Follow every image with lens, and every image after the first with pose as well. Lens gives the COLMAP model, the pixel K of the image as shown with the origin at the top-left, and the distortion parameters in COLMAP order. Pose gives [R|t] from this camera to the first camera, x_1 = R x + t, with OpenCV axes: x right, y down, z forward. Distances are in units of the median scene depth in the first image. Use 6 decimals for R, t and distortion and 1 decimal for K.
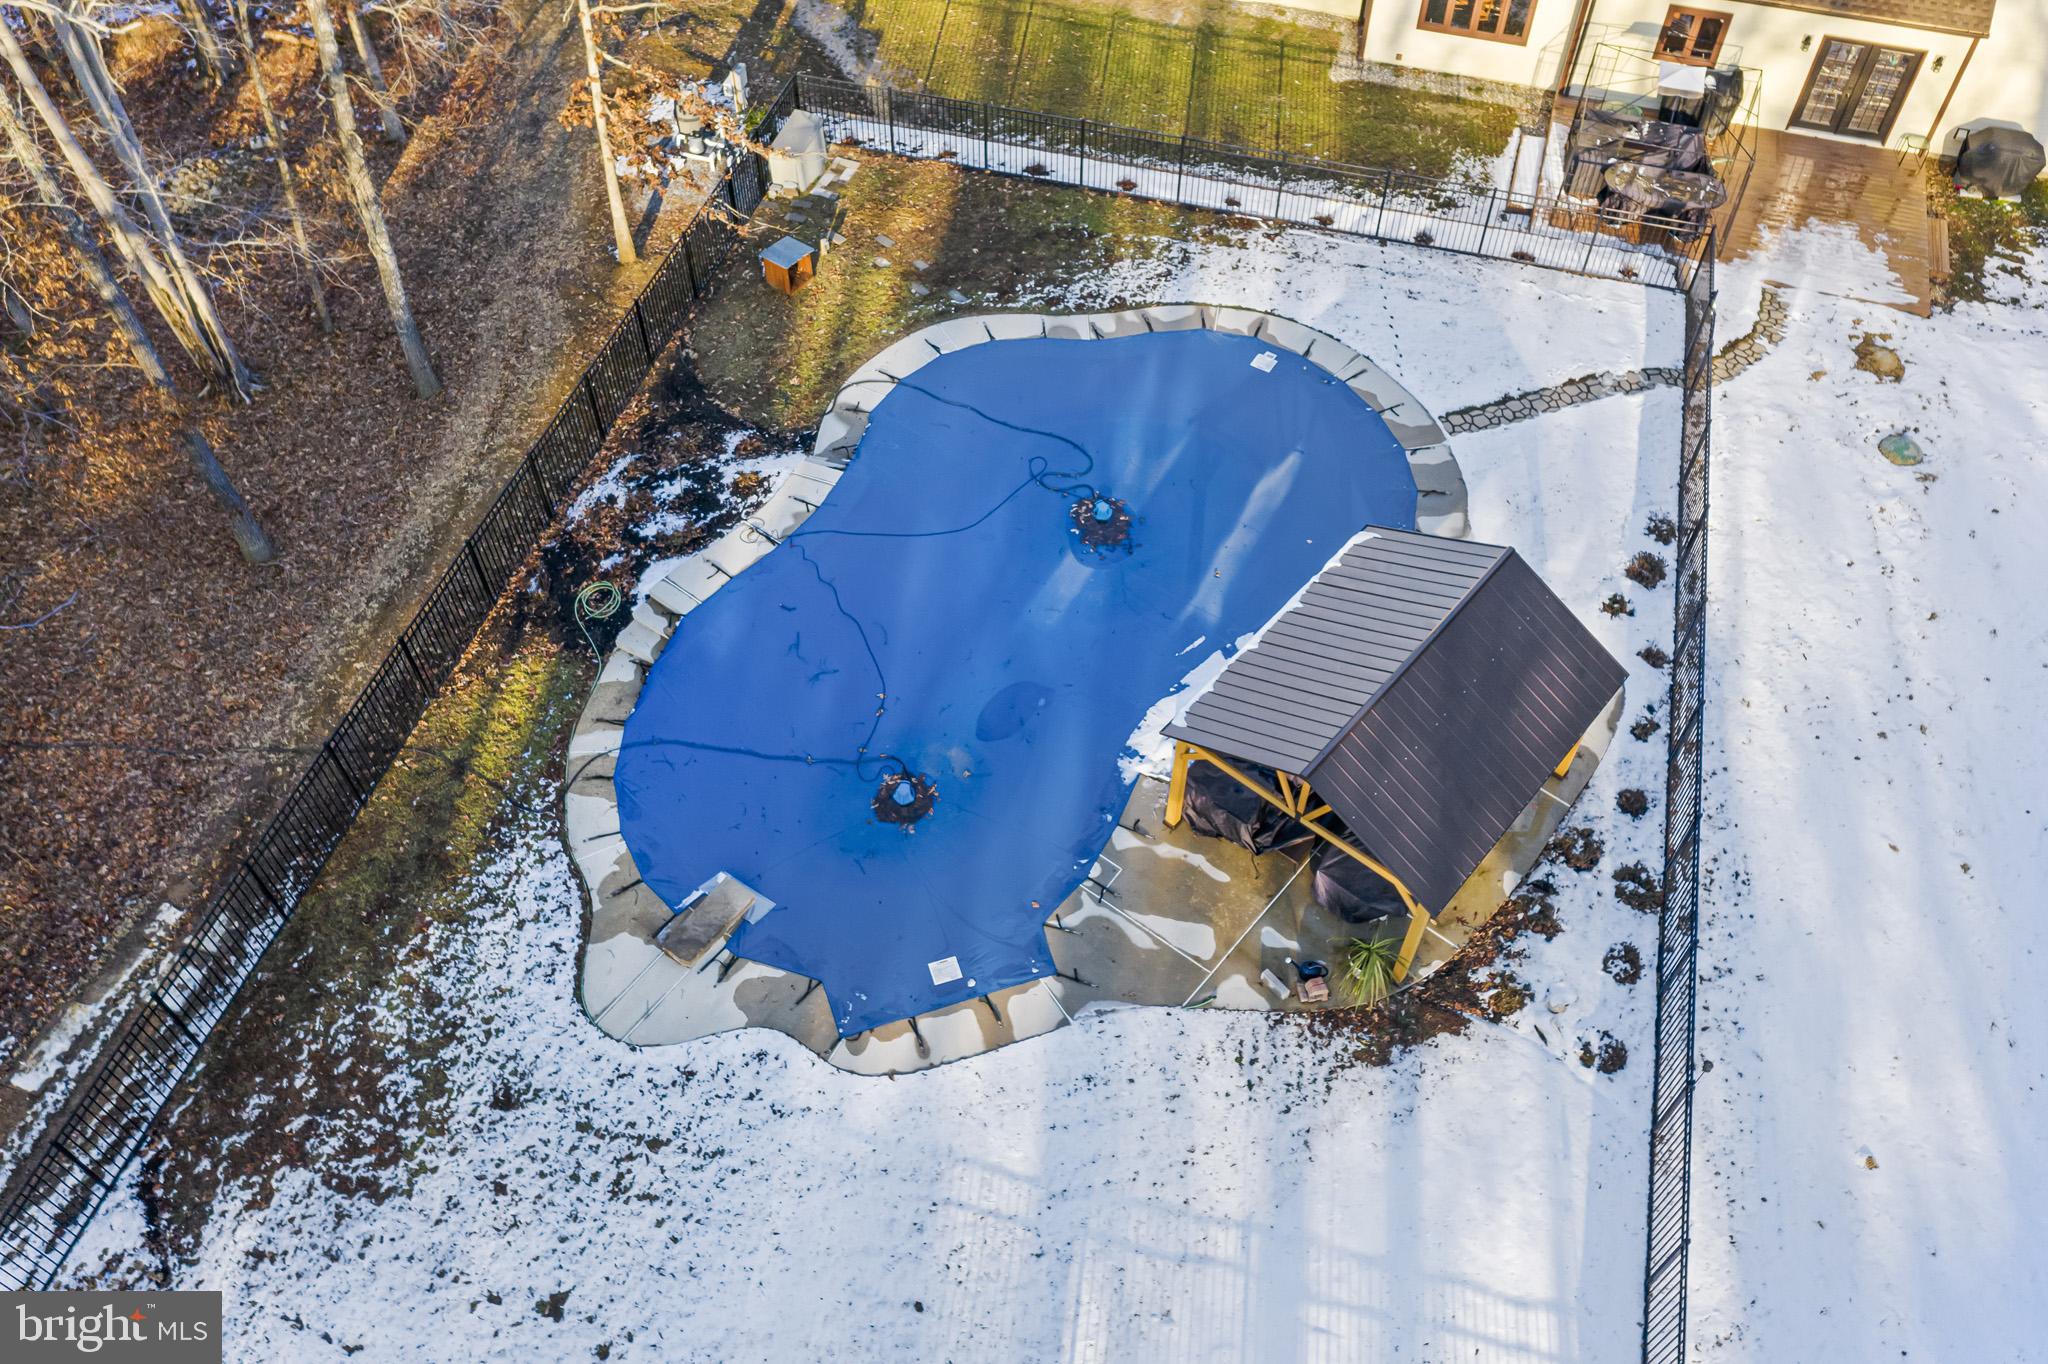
lens RADIAL K [[1652.1, 0, 1020.2], [0, 1652.1, 676.7], [0, 0, 1]] dist [-0.013637, 0.002178]
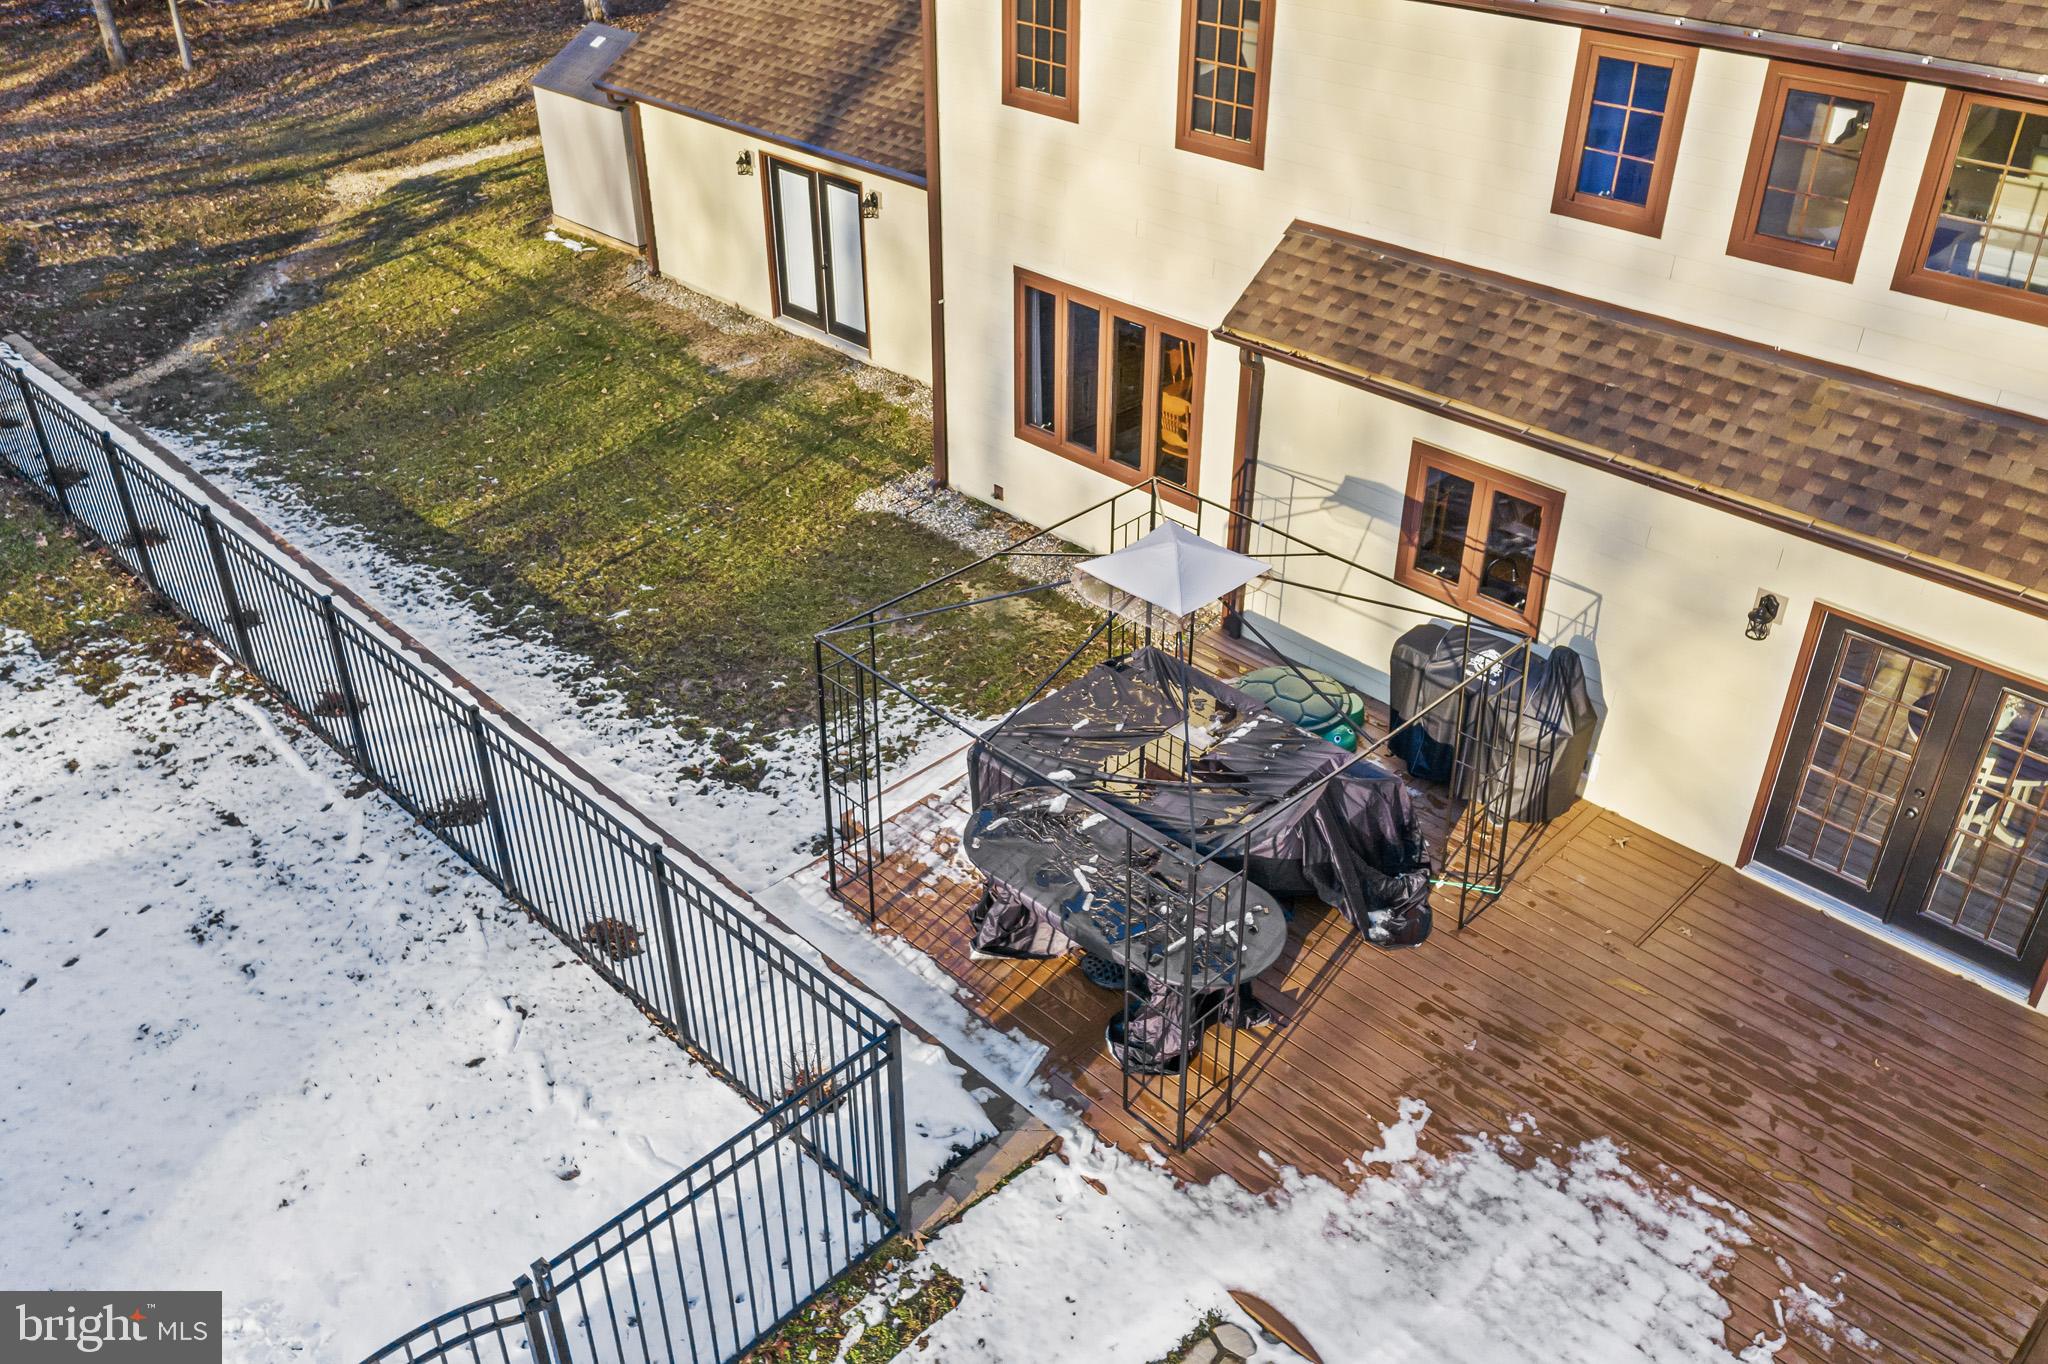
lens RADIAL K [[1652.1, 0, 1020.2], [0, 1652.1, 676.7], [0, 0, 1]] dist [-0.013637, 0.002178]
pose [[0.878621, 0.254361, -0.404136, 0.566817], [-0.373256, 0.893687, -0.249004, -0.280990], [0.297834, 0.369626, 0.880154, 0.795014]]
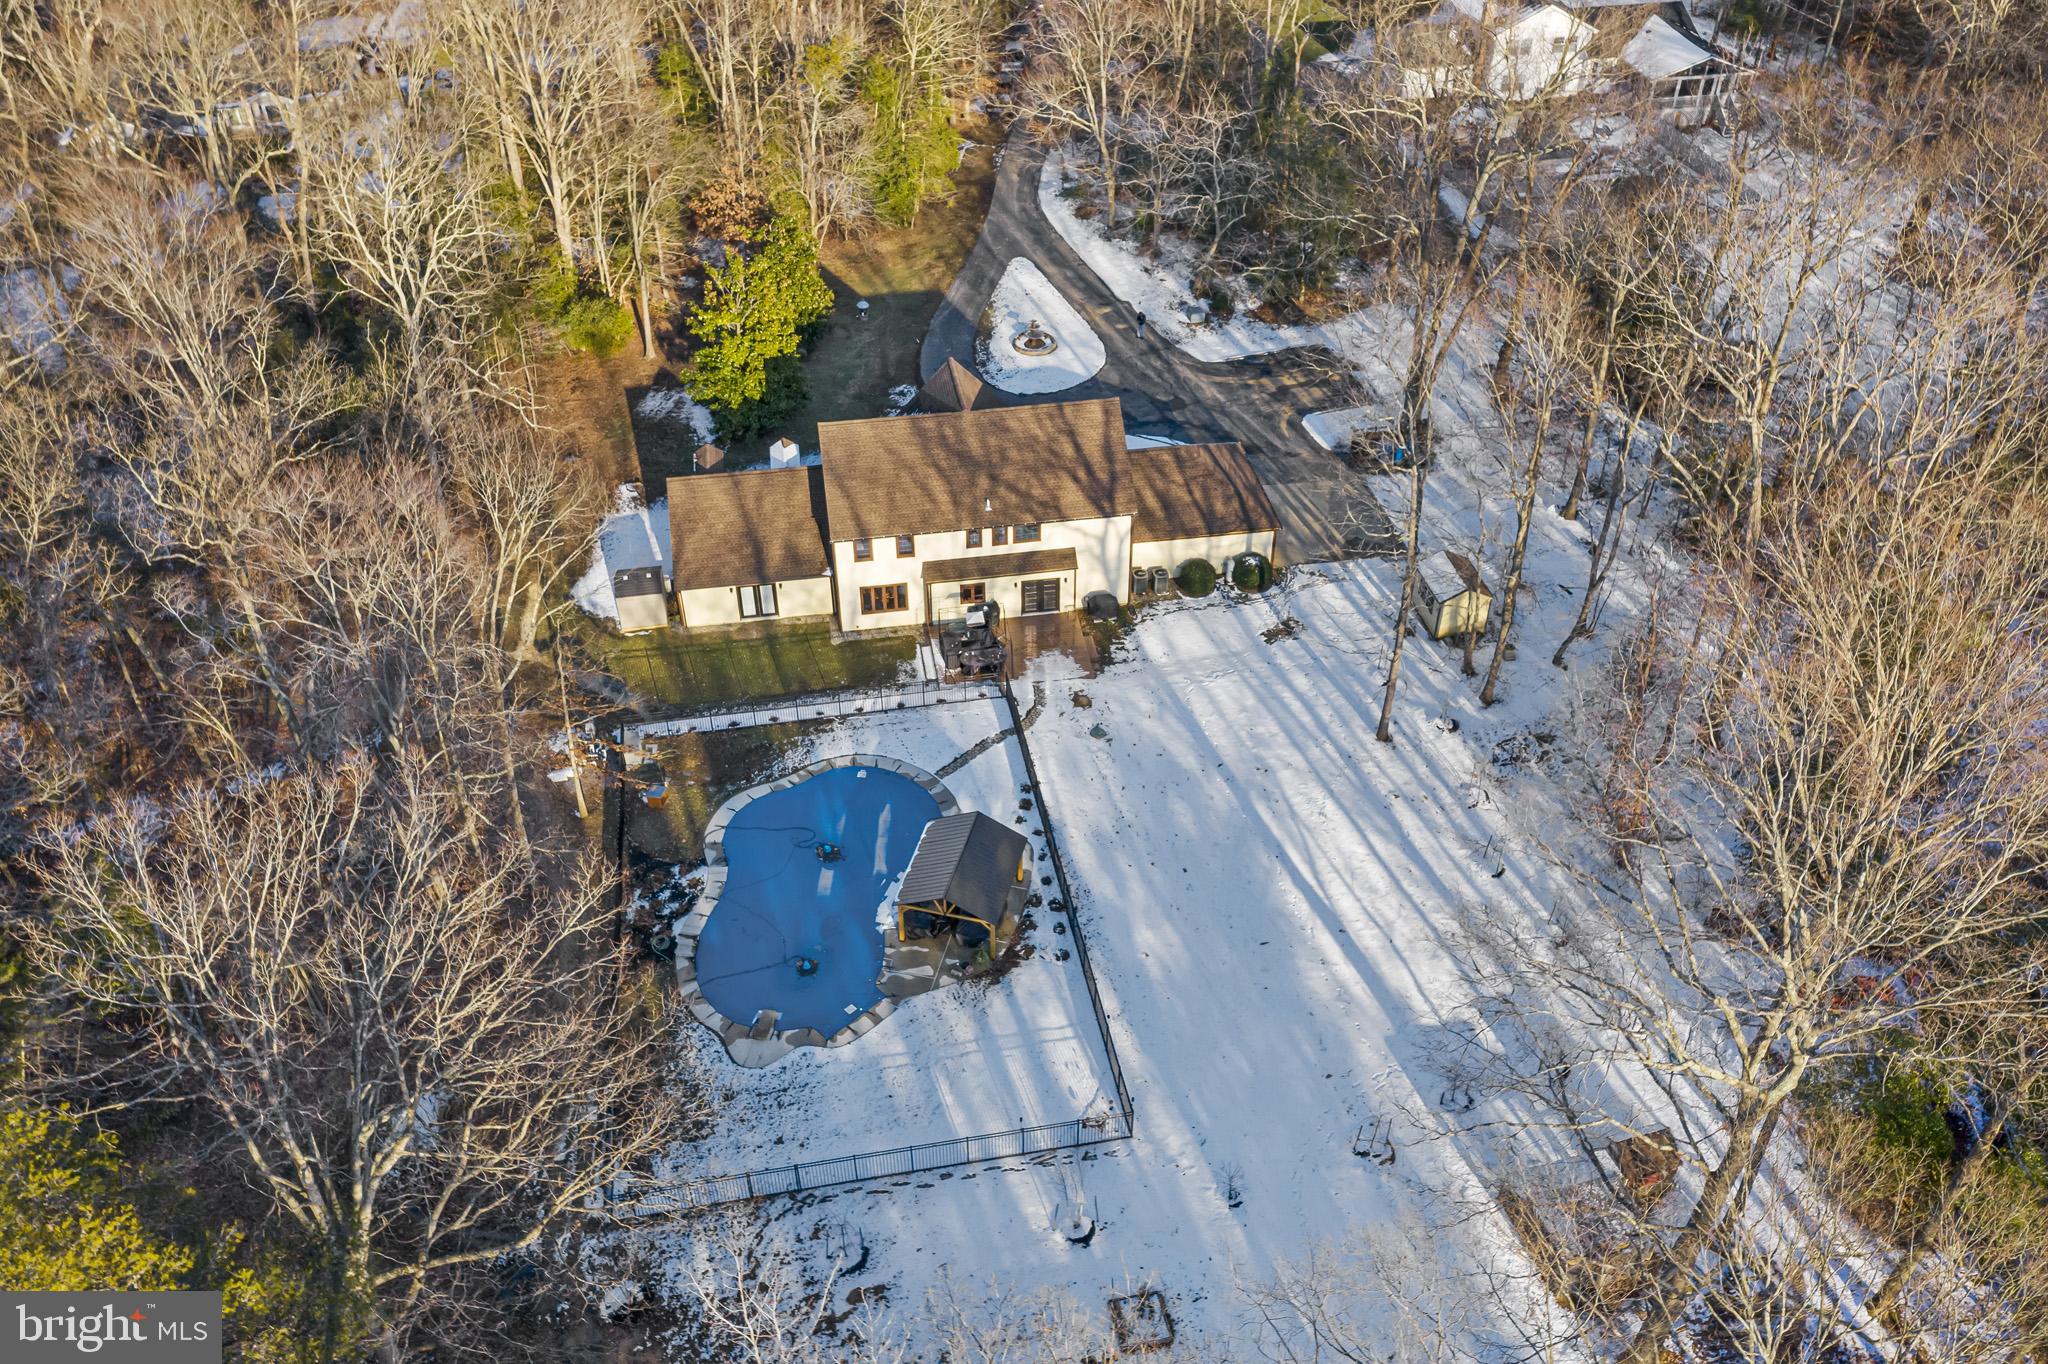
lens RADIAL K [[1652.1, 0, 1020.2], [0, 1652.1, 676.7], [0, 0, 1]] dist [-0.013637, 0.002178]
pose [[0.898065, -0.283586, 0.336242, -0.457578], [0.349464, 0.924225, -0.153890, 0.148032], [-0.267122, 0.255708, 0.929117, -1.493976]]
